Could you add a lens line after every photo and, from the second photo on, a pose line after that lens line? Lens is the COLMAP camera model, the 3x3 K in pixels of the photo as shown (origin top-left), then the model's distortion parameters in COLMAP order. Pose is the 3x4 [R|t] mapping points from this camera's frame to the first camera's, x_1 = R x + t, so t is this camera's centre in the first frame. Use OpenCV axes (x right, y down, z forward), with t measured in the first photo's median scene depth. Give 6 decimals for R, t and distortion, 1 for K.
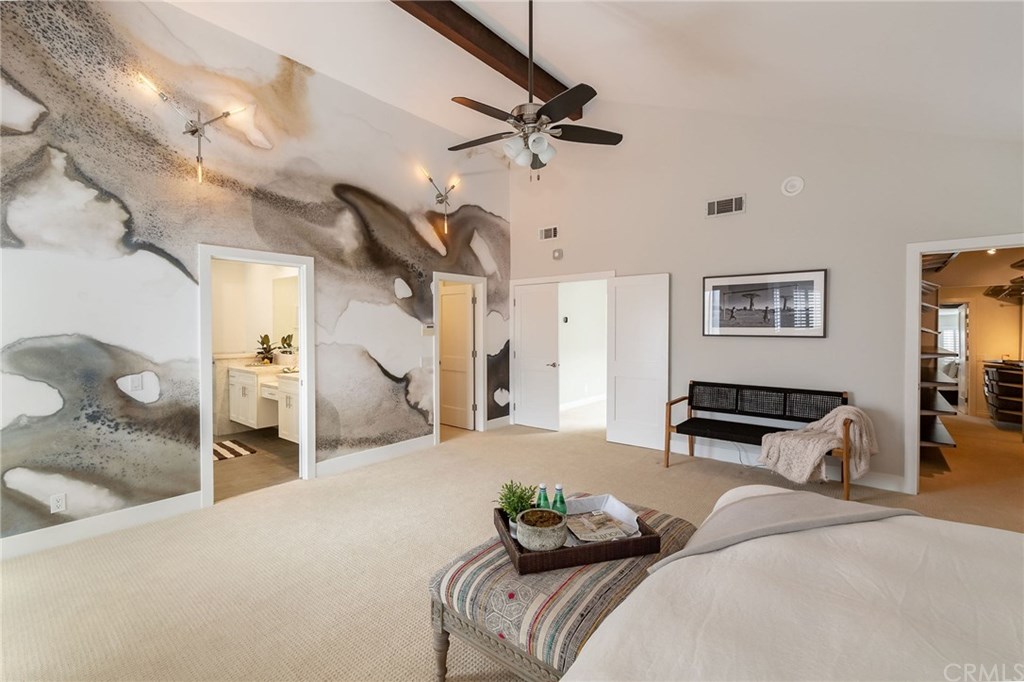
lens RADIAL K [[435.4, 0, 511.8], [0, 435.4, 333.7], [0, 0, 1]] dist [-0.000250, 0.000152]
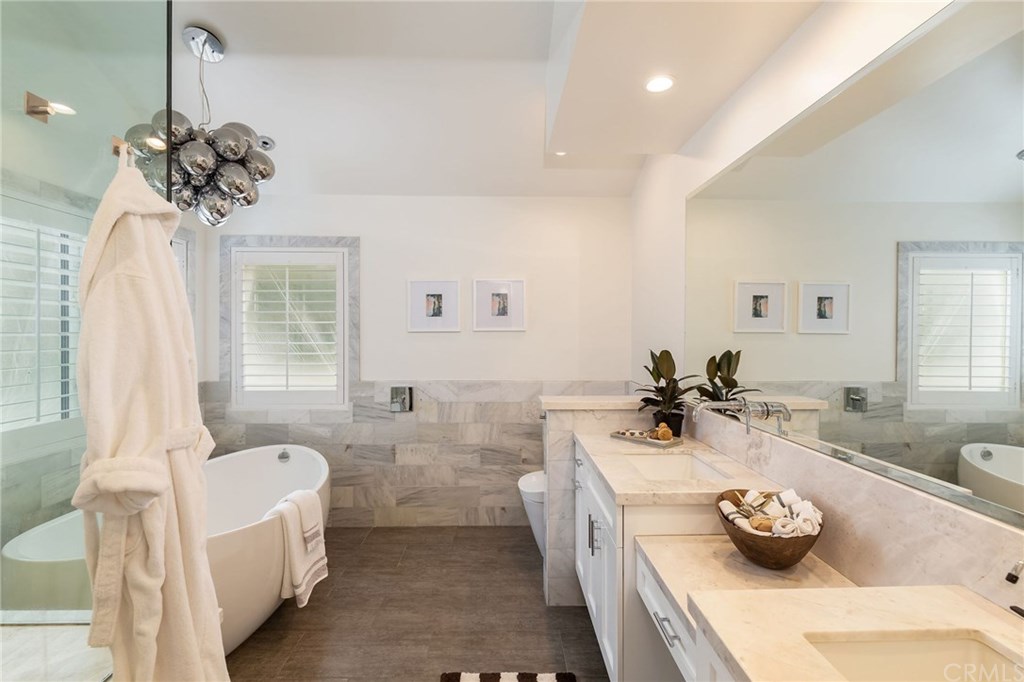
lens RADIAL K [[473.5, 0, 516.0], [0, 473.5, 337.6], [0, 0, 1]] dist [-0.000450, 0.000018]
pose [[0.662362, 0.011755, -0.749092, -0.491677], [-0.011613, 0.999918, 0.005423, -0.012040], [0.749094, 0.005108, 0.662444, 0.900003]]
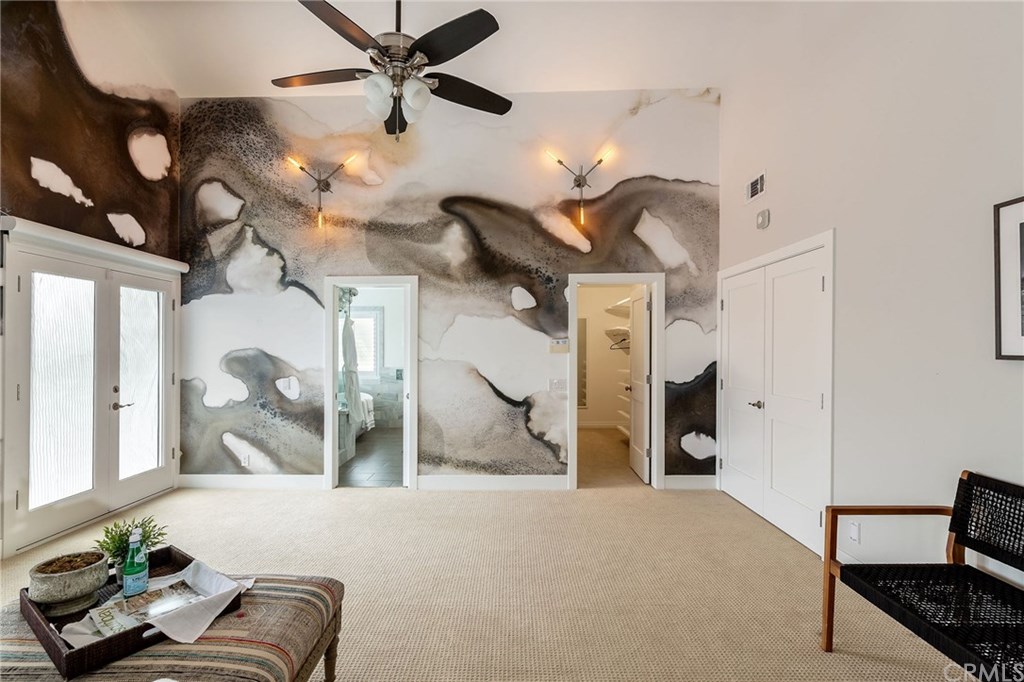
lens RADIAL K [[477.2, 0, 503.5], [0, 477.2, 346.2], [0, 0, 1]] dist [0.002482, 0.000332]
pose [[0.628572, -0.002818, -0.777746, 0.509746], [-0.009554, 0.999890, -0.011344, 0.003125], [0.777693, 0.014562, 0.628476, 0.411549]]
